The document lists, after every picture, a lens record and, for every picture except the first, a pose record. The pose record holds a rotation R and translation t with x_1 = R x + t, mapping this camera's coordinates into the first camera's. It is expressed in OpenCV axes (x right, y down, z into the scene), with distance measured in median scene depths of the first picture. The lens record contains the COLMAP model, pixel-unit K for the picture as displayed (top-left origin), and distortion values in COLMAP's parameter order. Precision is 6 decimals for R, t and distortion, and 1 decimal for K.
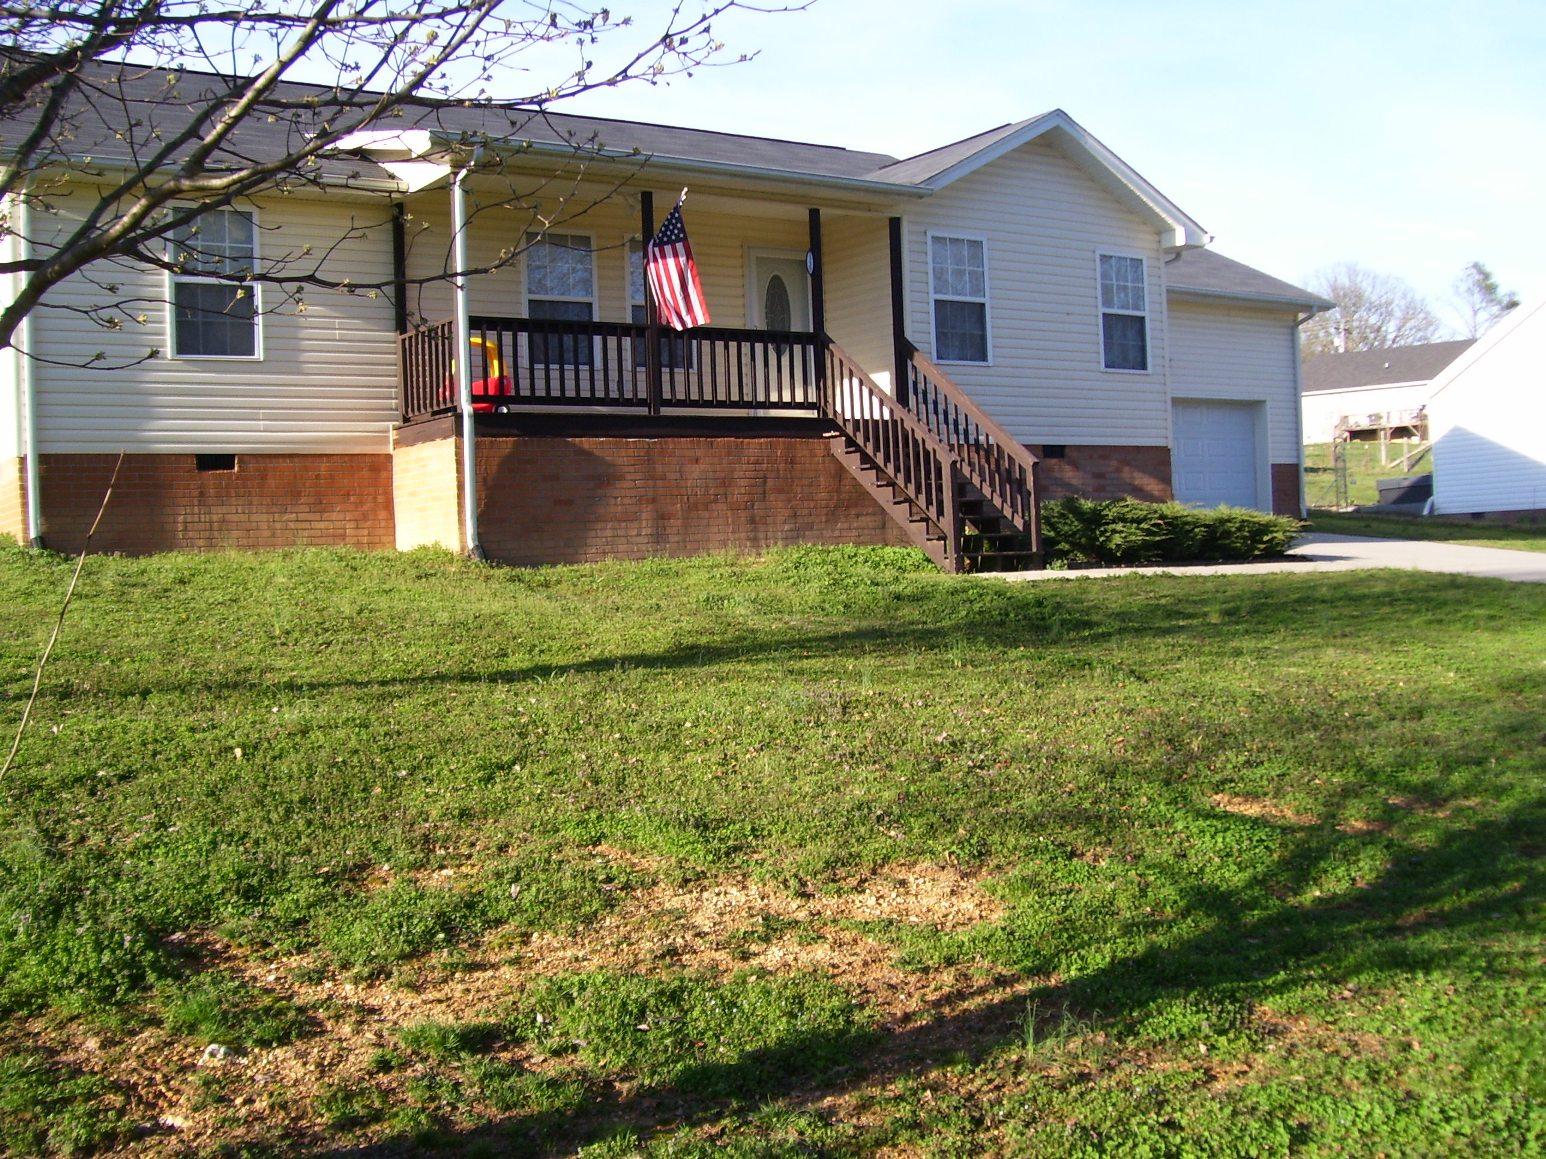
lens RADIAL K [[1637.0, 0, 773.0], [0, 1637.0, 579.5], [0, 0, 1]] dist [-0.104664, 0.004844]
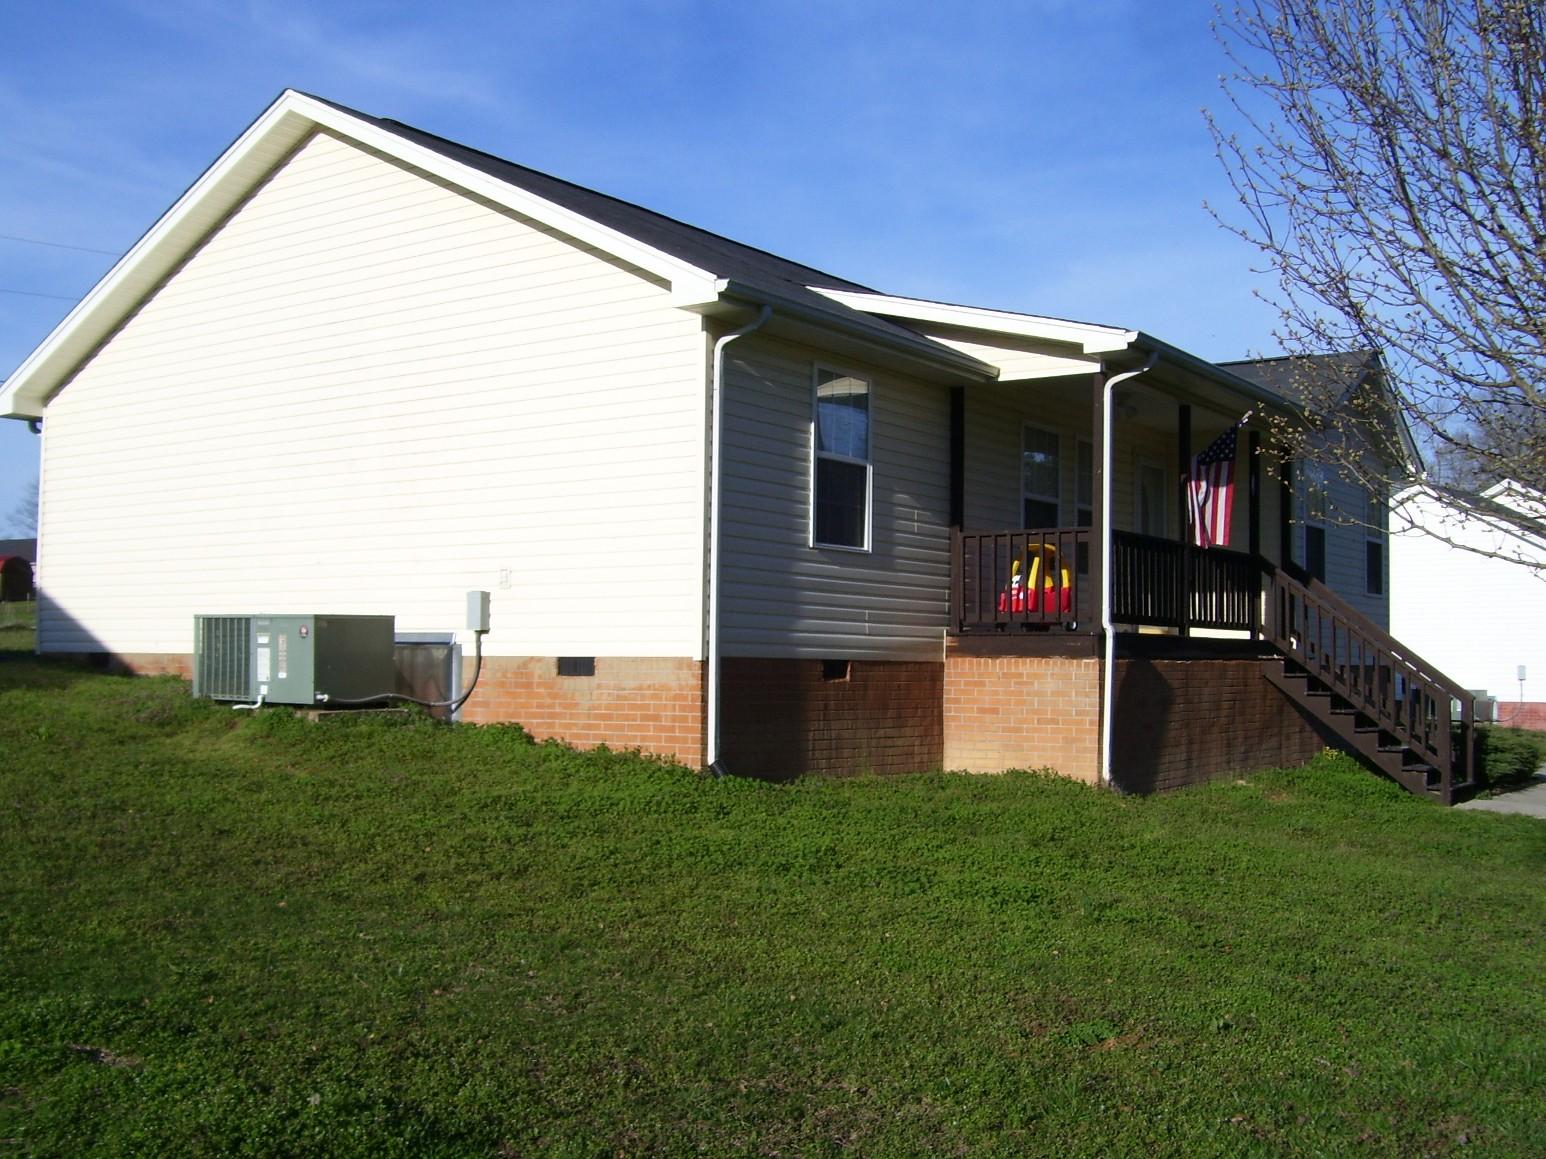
lens RADIAL K [[1637.0, 0, 773.0], [0, 1637.0, 579.5], [0, 0, 1]] dist [-0.104664, 0.004844]
pose [[0.944115, 0.069240, 0.322261, -0.618256], [-0.044733, 0.995558, -0.082850, -0.043719], [-0.326566, 0.063804, 0.943019, 0.176051]]
